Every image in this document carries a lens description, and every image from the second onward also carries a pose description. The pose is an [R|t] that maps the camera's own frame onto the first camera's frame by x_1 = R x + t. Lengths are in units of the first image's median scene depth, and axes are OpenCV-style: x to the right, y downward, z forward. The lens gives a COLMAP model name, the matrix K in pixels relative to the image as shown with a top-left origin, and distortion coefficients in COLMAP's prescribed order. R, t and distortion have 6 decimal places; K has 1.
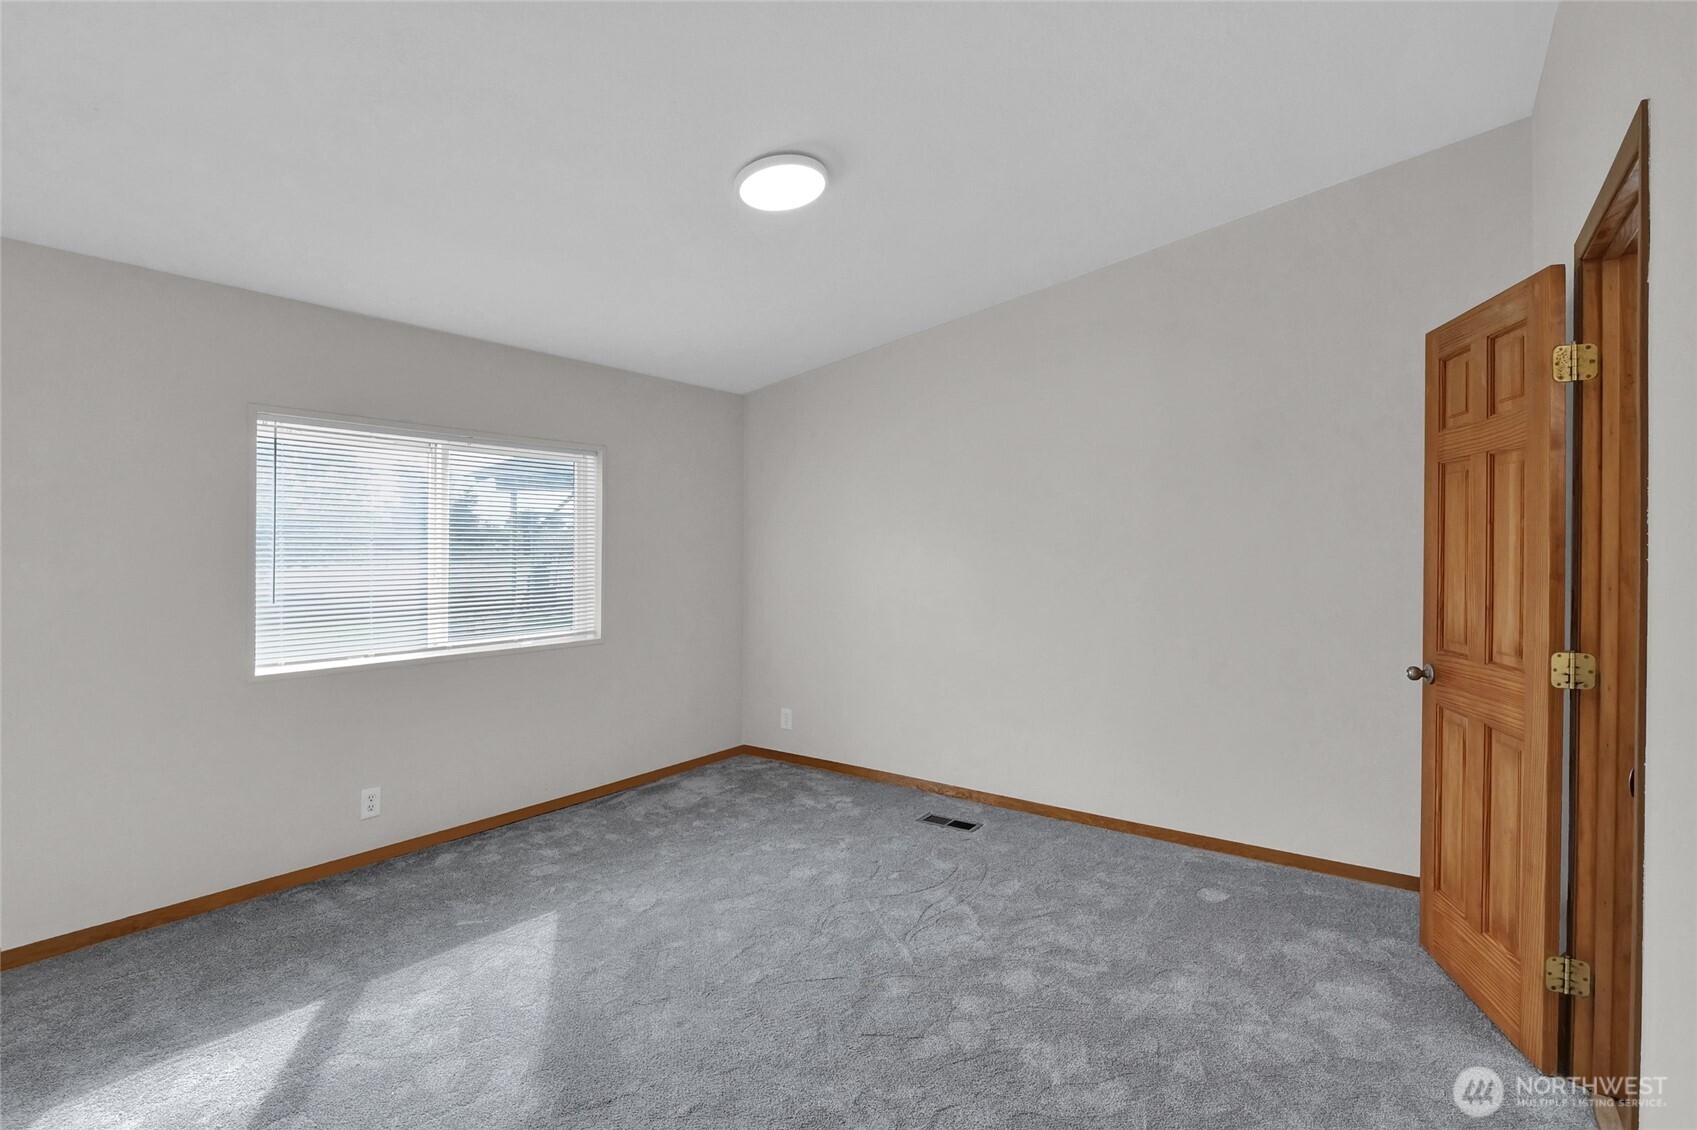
lens RADIAL K [[826.1, 0, 855.8], [0, 826.1, 557.6], [0, 0, 1]] dist [-0.017503, 0.002467]
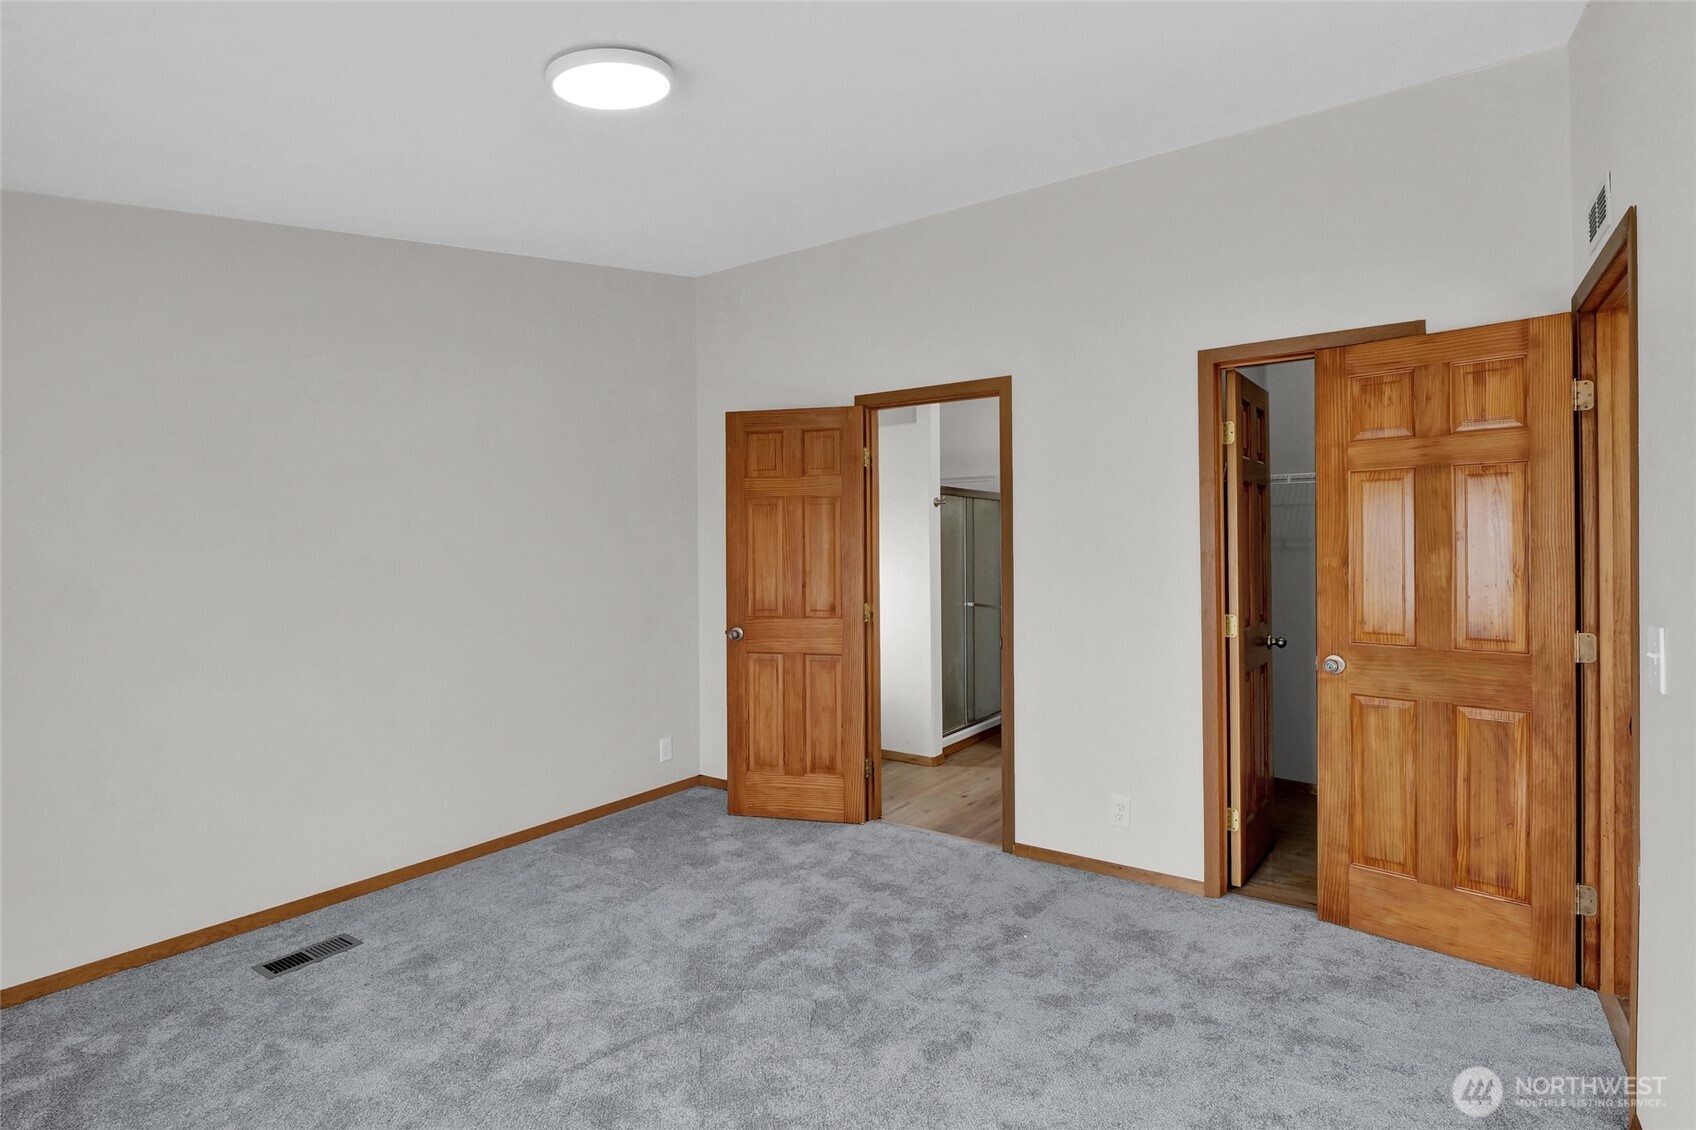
lens RADIAL K [[825.6, 0, 846.4], [0, 825.6, 550.3], [0, 0, 1]] dist [-0.017503, 0.002467]
pose [[-0.002818, -0.009520, 0.999951, -0.670245], [0.024323, 0.999658, 0.009586, -0.019323], [-0.999700, 0.024349, -0.002586, 0.626211]]
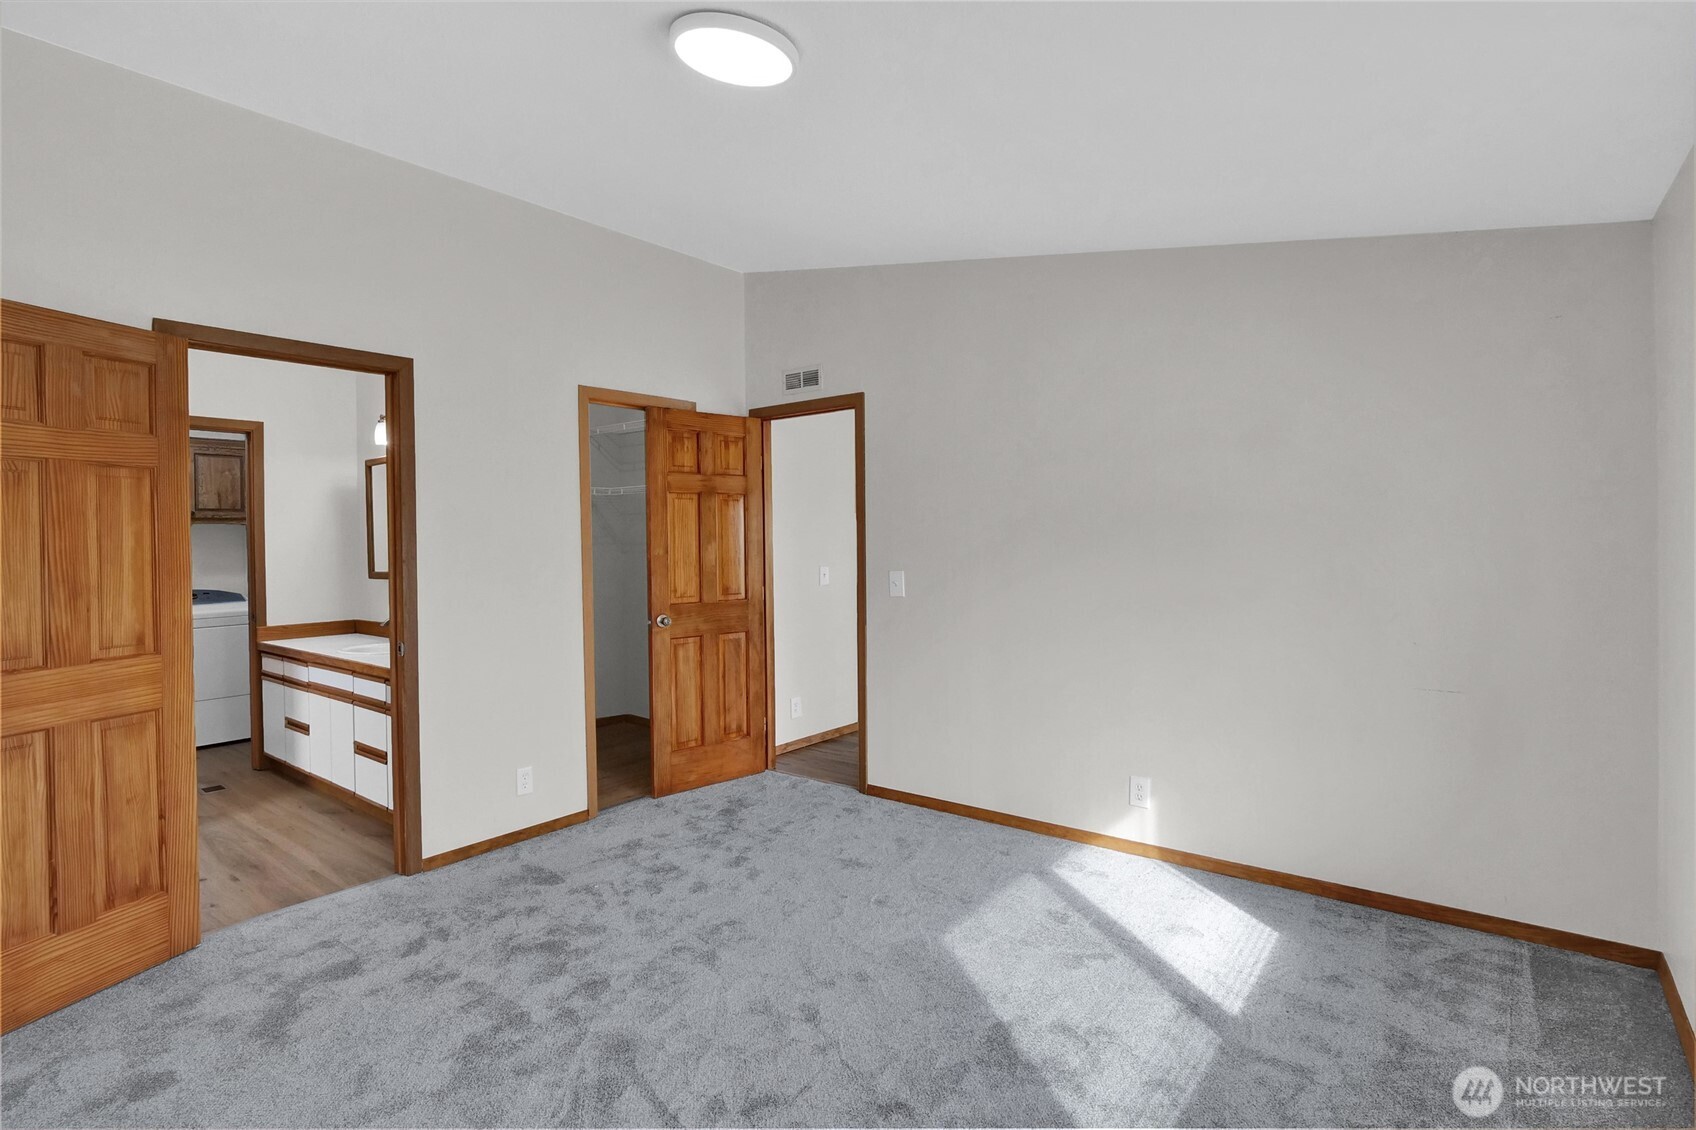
lens RADIAL K [[825.6, 0, 853.5], [0, 825.6, 553.9], [0, 0, 1]] dist [-0.017503, 0.002467]
pose [[-0.998454, 0.008116, 0.054985, -0.185839], [0.010037, 0.999346, 0.034747, -0.024766], [-0.054667, 0.035246, -0.997882, 1.367218]]
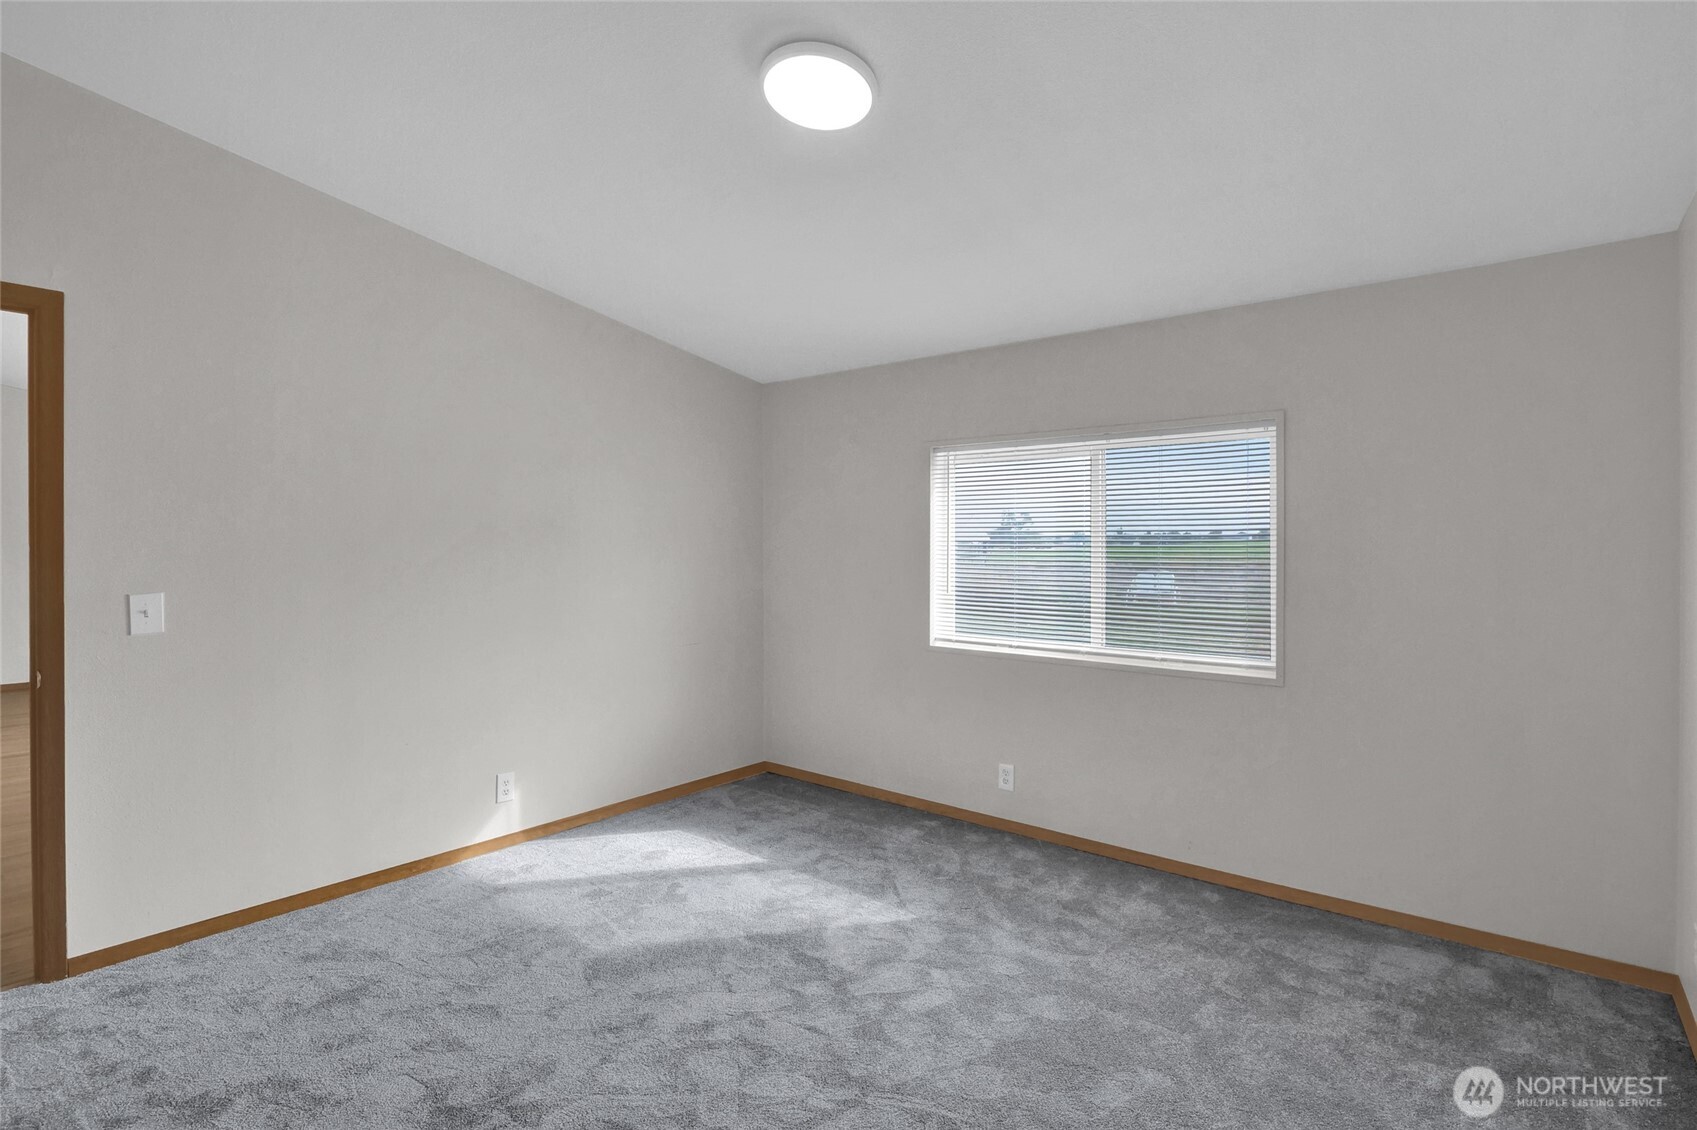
lens RADIAL K [[826.1, 0, 850.7], [0, 826.1, 559.0], [0, 0, 1]] dist [-0.017503, 0.002467]
pose [[-0.073696, 0.015732, -0.997157, 0.547292], [-0.016777, 0.999715, 0.017012, -0.014832], [0.997140, 0.017983, -0.073411, 0.866667]]
